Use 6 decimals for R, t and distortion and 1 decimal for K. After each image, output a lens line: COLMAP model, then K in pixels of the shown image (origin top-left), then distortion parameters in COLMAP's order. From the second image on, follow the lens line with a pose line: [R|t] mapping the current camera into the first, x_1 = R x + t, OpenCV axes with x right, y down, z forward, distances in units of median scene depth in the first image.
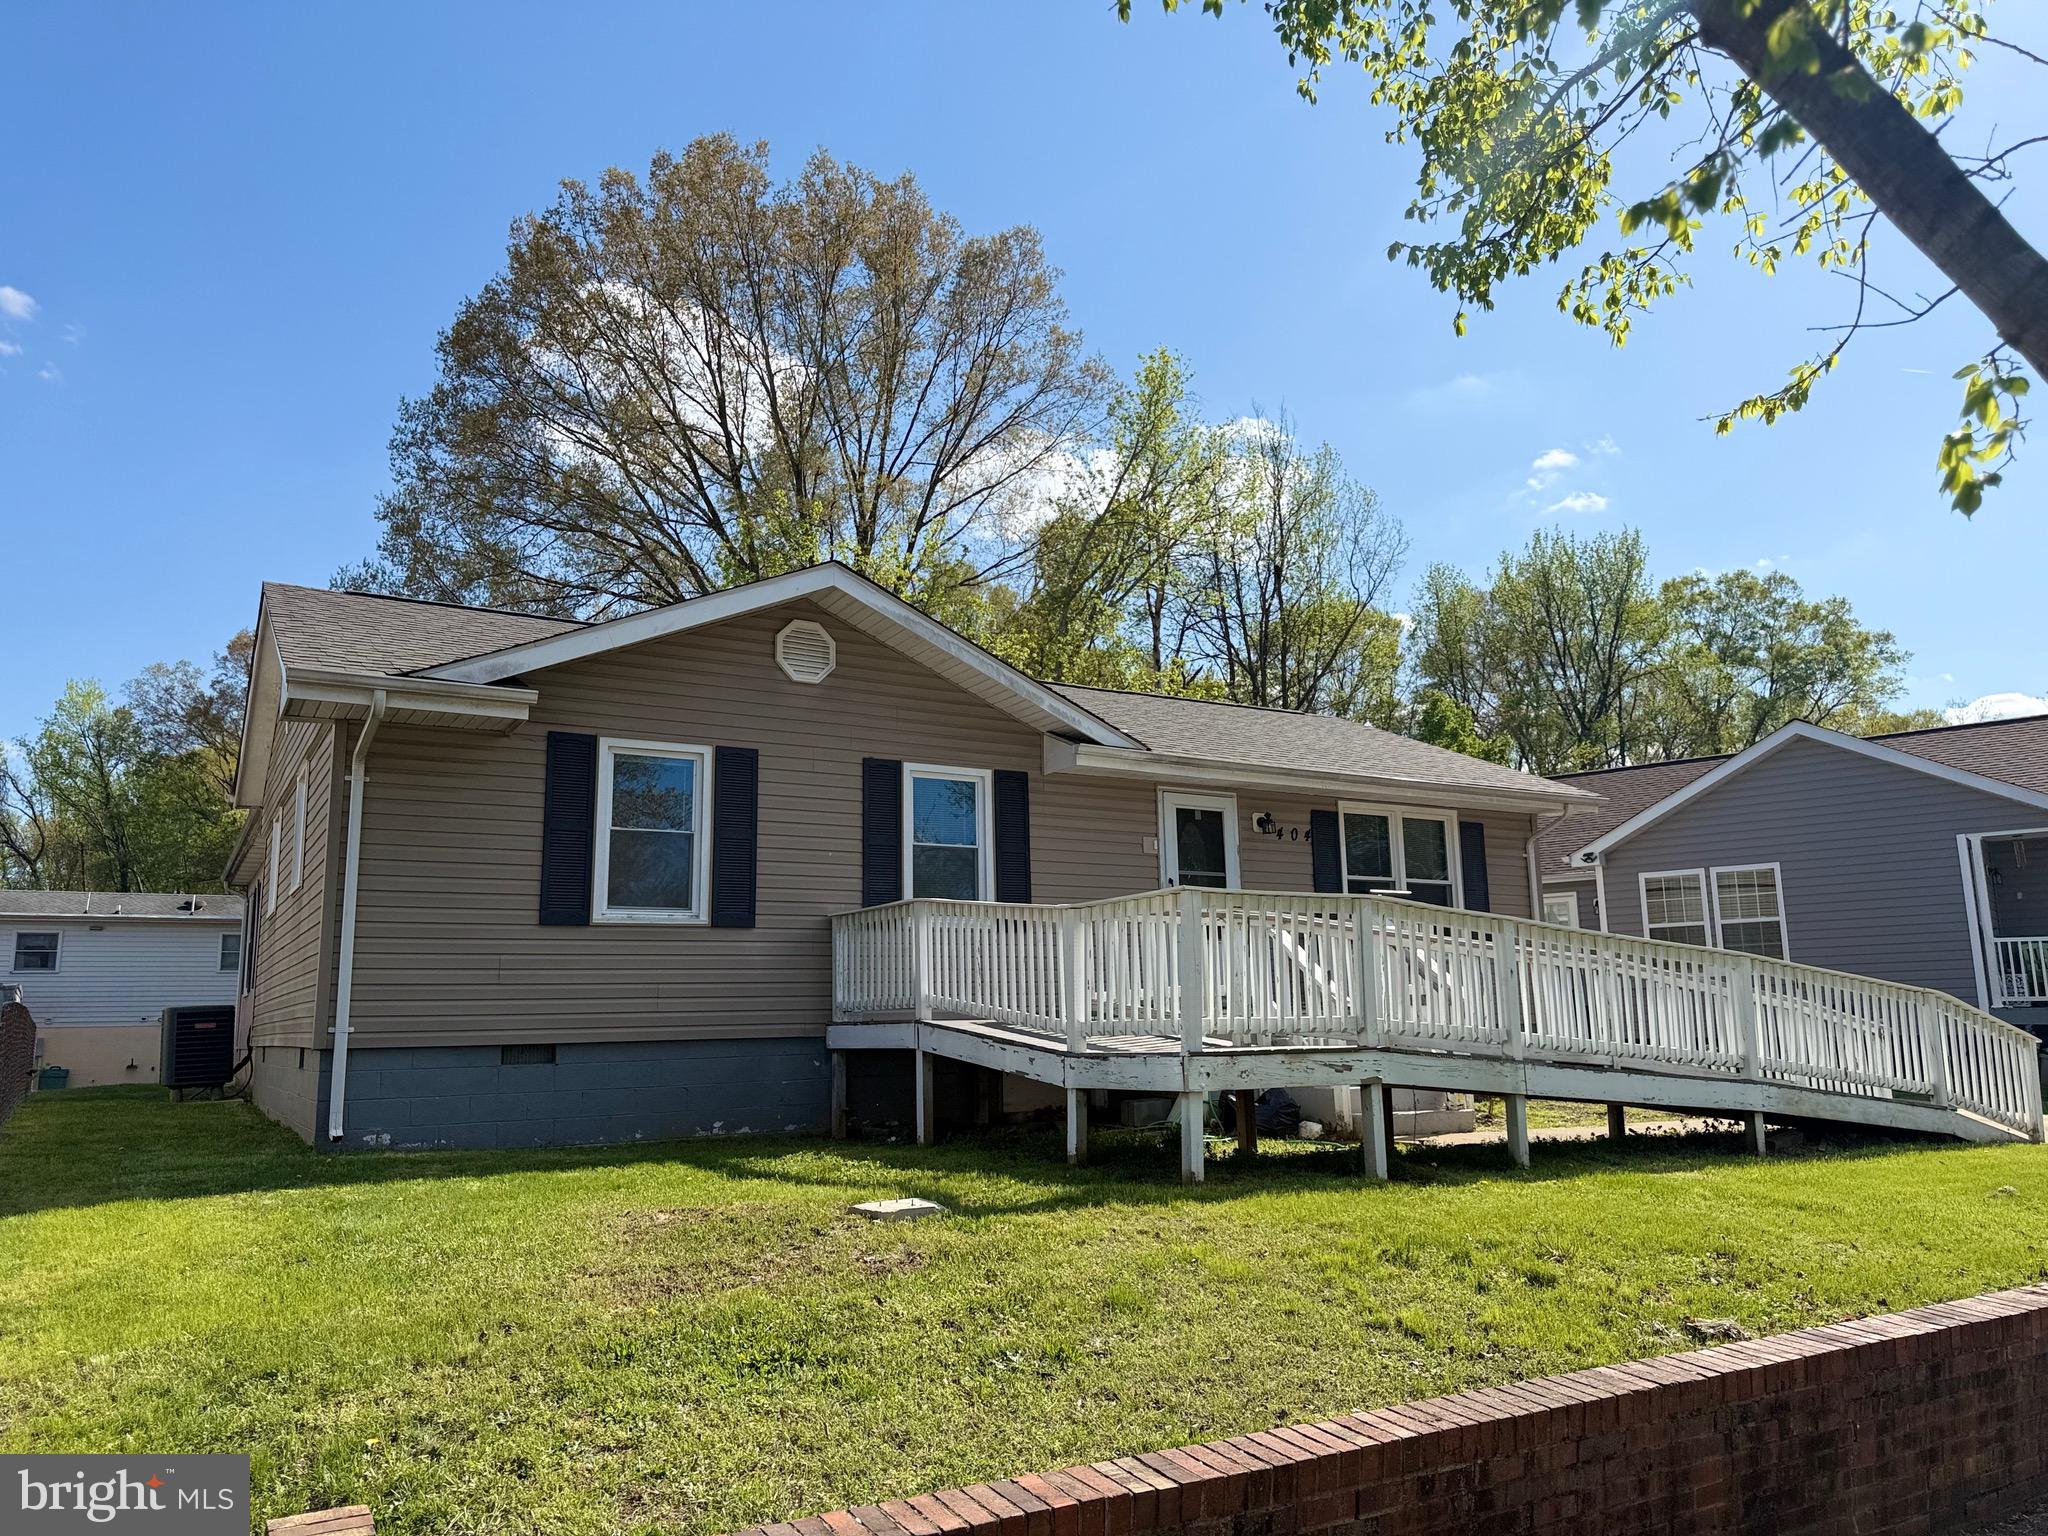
lens RADIAL K [[1461.2, 0, 1029.1], [0, 1461.2, 708.5], [0, 0, 1]] dist [0.059452, -0.057228]
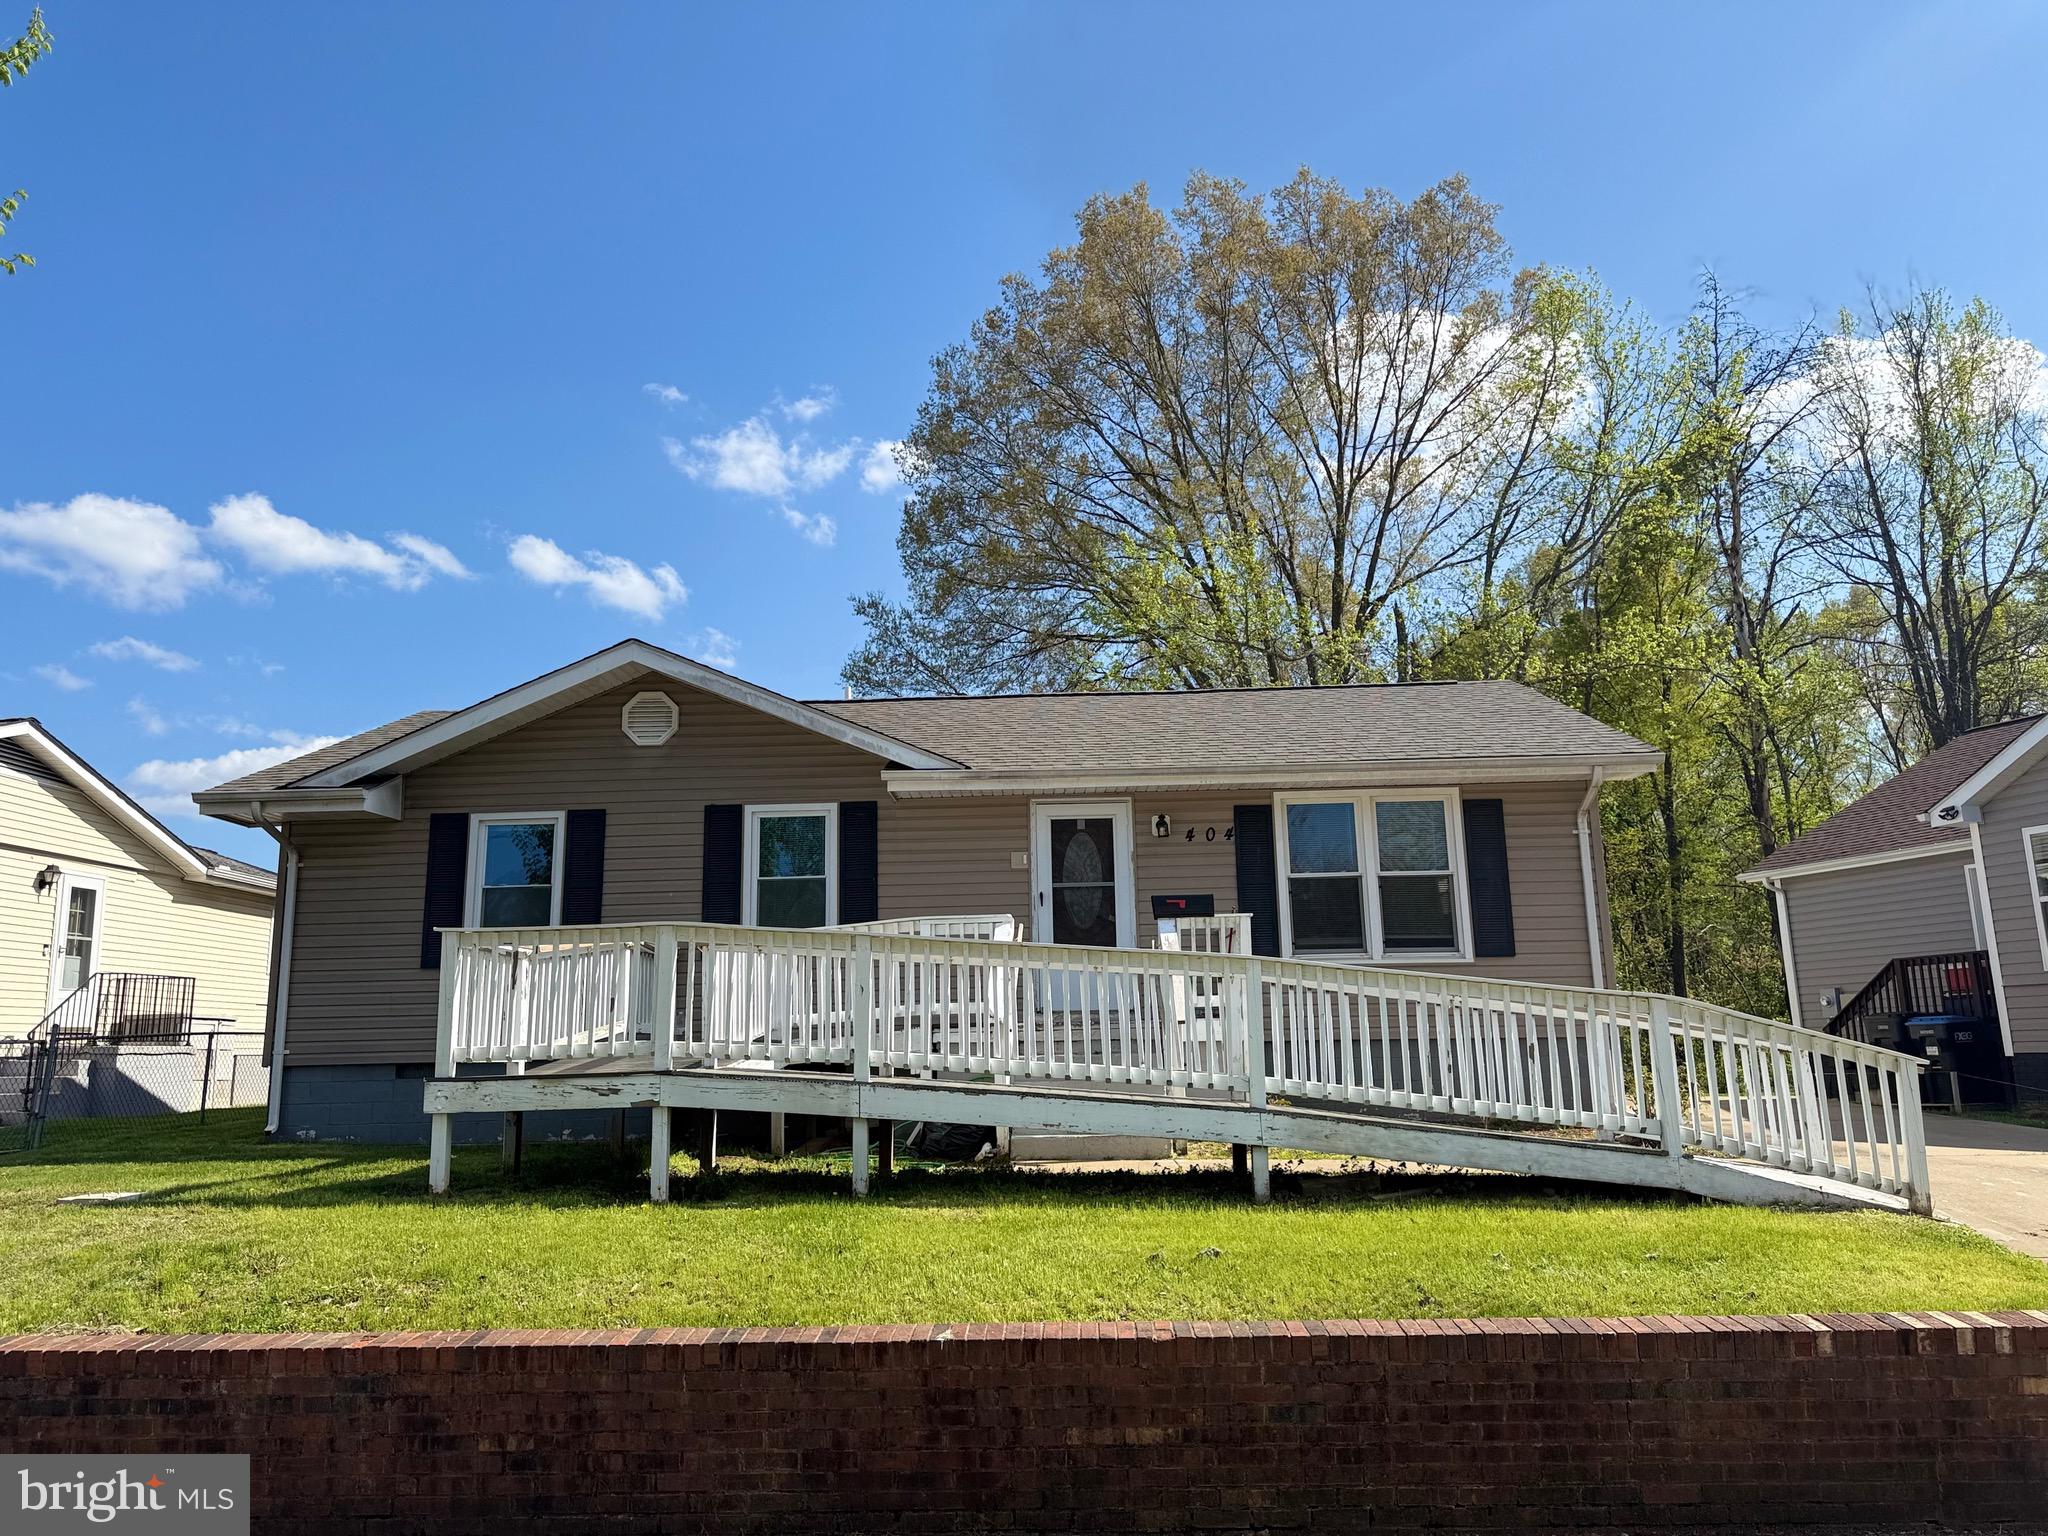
lens RADIAL K [[1461.2, 0, 1029.1], [0, 1461.2, 708.5], [0, 0, 1]] dist [0.059452, -0.057228]
pose [[0.834793, -0.125016, -0.536183, 0.691773], [0.123304, 0.991593, -0.039225, 0.034021], [0.536579, -0.033369, 0.843190, 0.186835]]
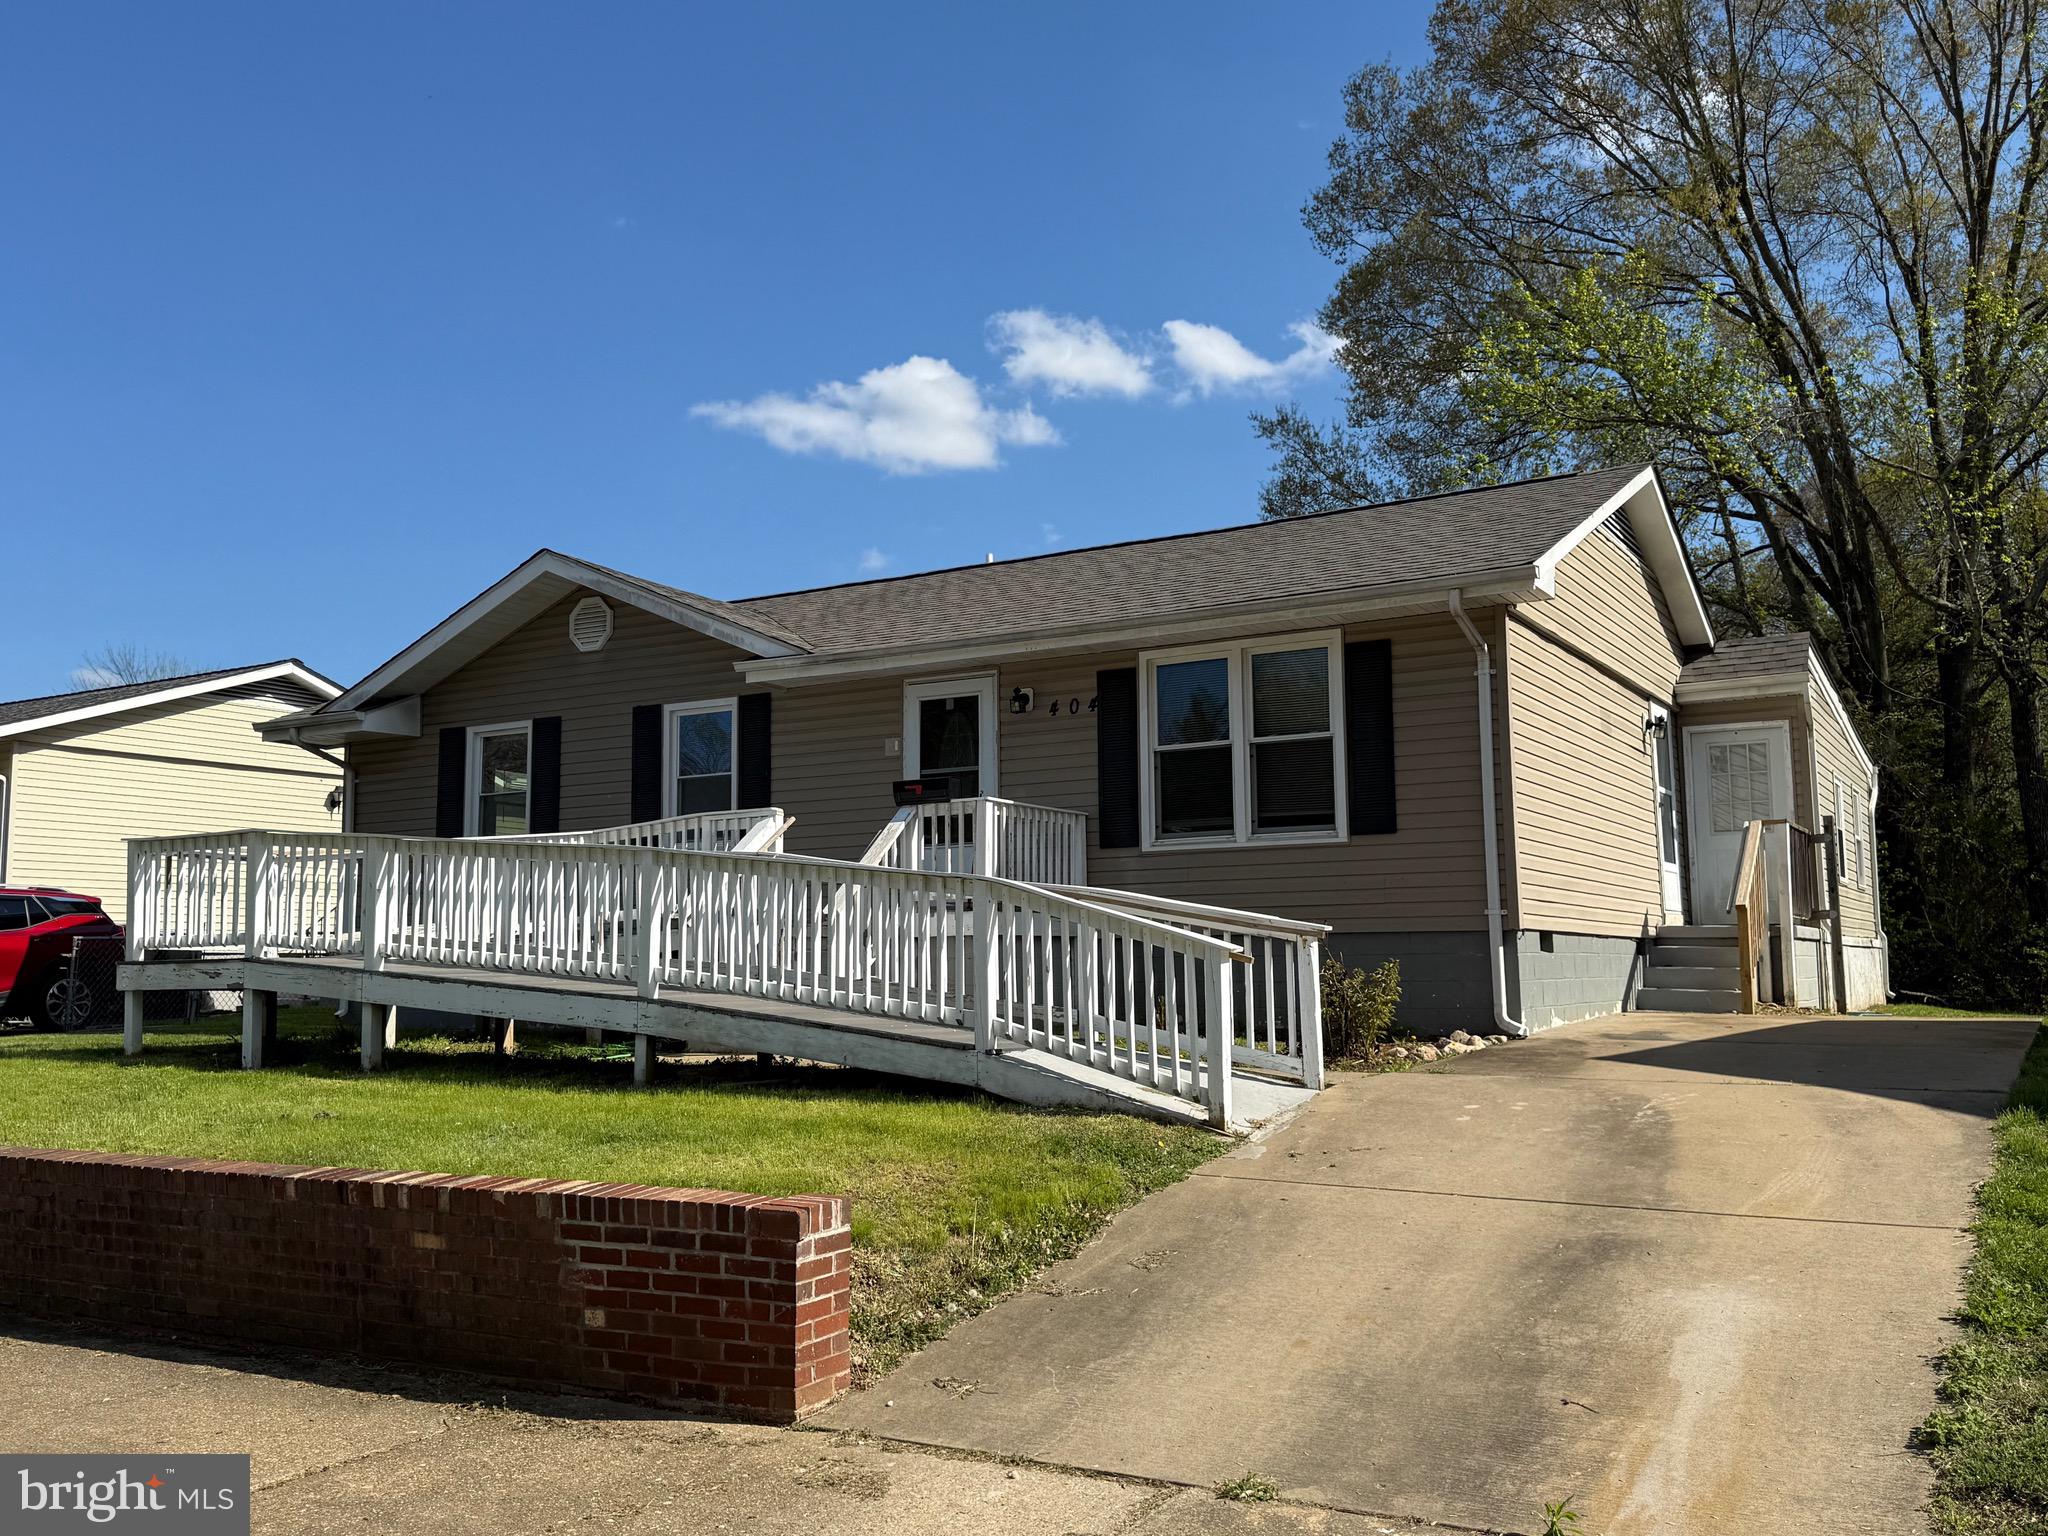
lens RADIAL K [[1784.0, 0, 1024.0], [0, 1784.0, 768.0], [0, 0, 1]] dist [0.093645, -0.173699]
pose [[0.471079, -0.091114, -0.877373, 1.204221], [0.189920, 0.981800, 0.000013, 0.133559], [0.861403, -0.166637, 0.479809, 0.581073]]
